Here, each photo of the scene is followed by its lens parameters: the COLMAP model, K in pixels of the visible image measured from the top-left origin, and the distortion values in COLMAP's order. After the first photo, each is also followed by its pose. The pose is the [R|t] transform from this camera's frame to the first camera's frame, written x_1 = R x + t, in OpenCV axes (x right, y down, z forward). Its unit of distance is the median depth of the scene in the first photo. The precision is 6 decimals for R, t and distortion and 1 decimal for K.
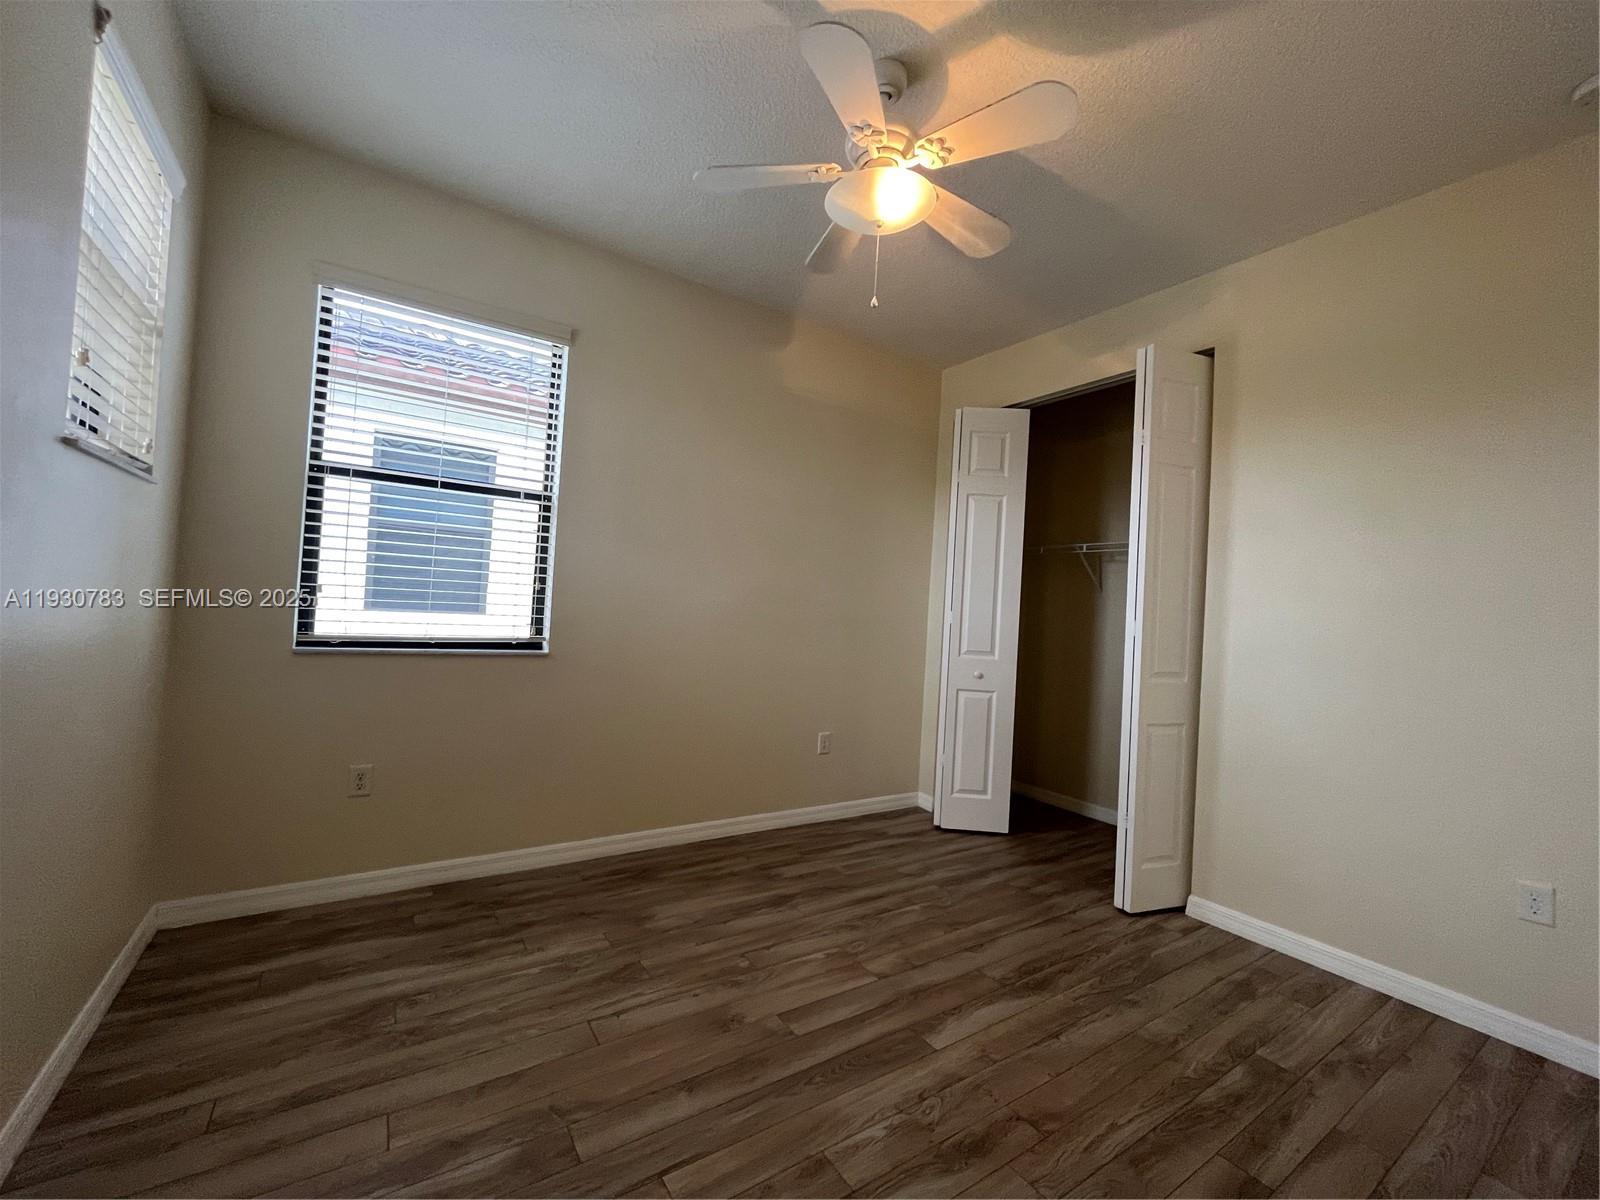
lens RADIAL K [[648.3, 0, 803.9], [0, 648.3, 600.5], [0, 0, 1]] dist [-0.013862, -0.000303]
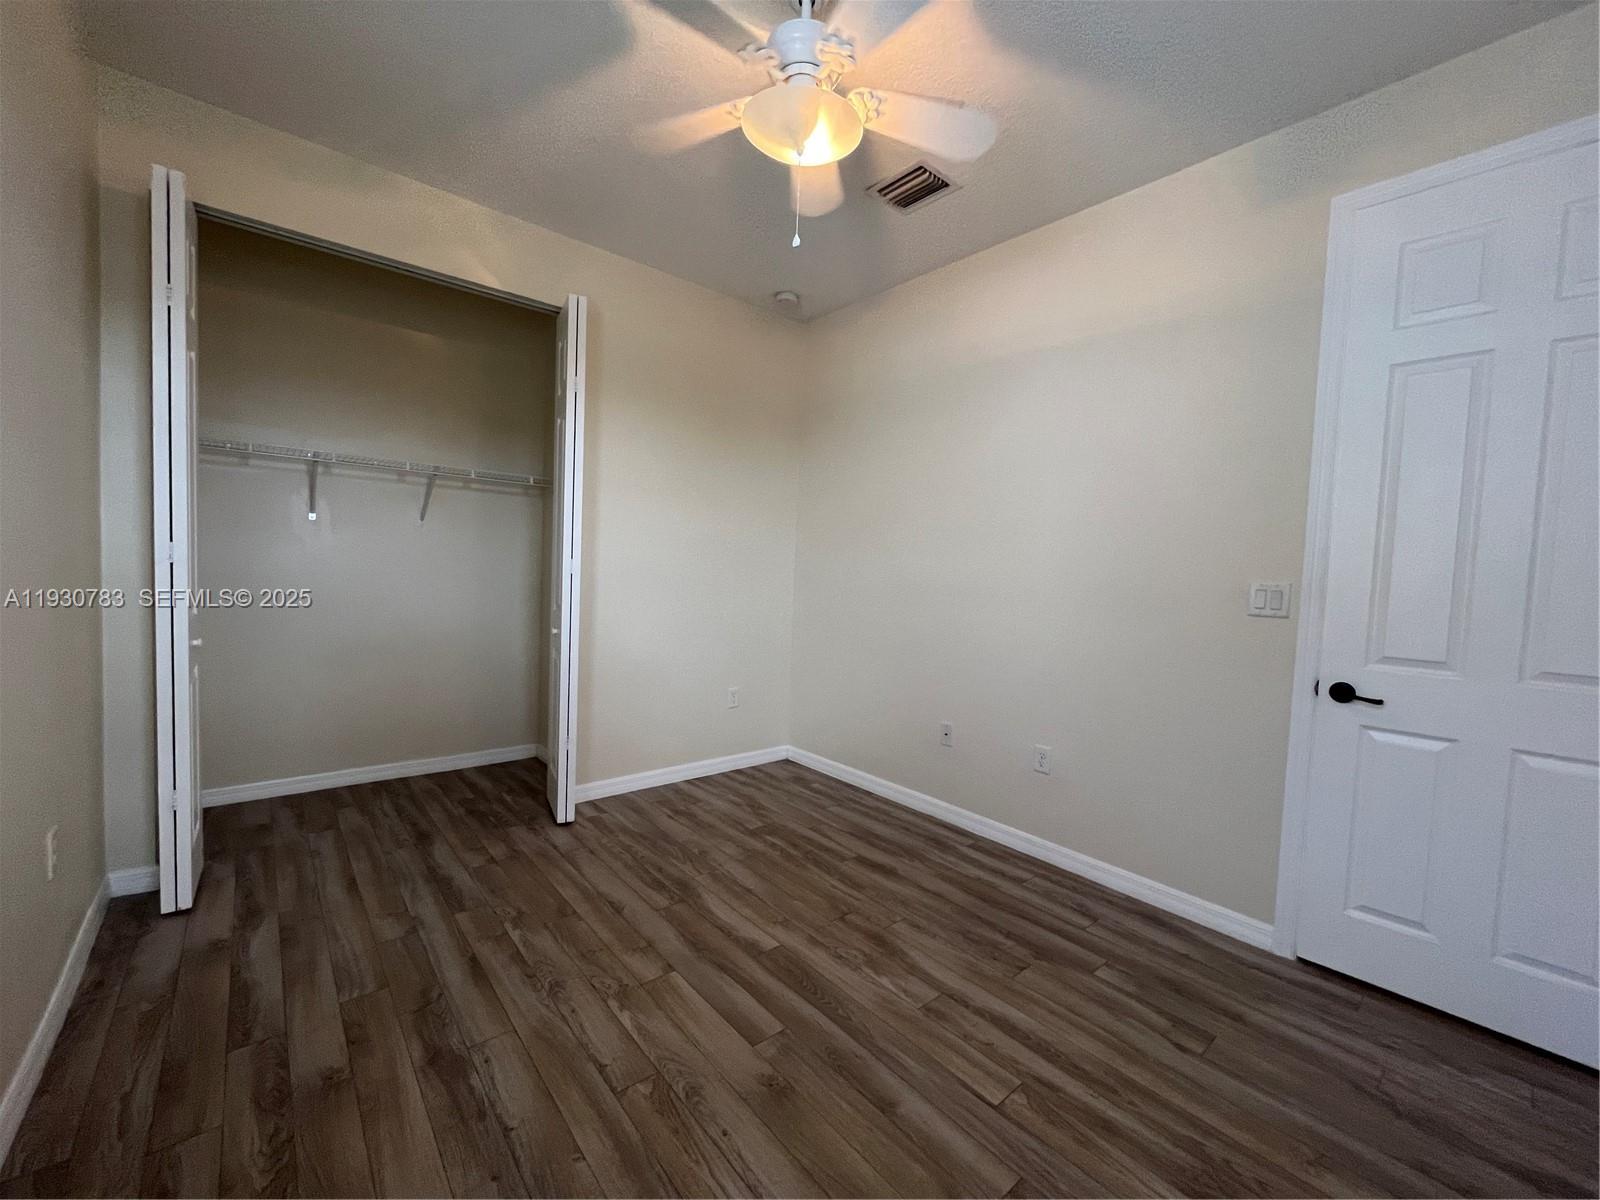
lens RADIAL K [[648.3, 0, 803.9], [0, 648.3, 600.5], [0, 0, 1]] dist [-0.013862, -0.000303]
pose [[-0.112424, -0.116193, 0.986844, -0.709859], [-0.056514, 0.992280, 0.110395, -0.044371], [-0.992052, -0.043359, -0.118122, 0.901757]]
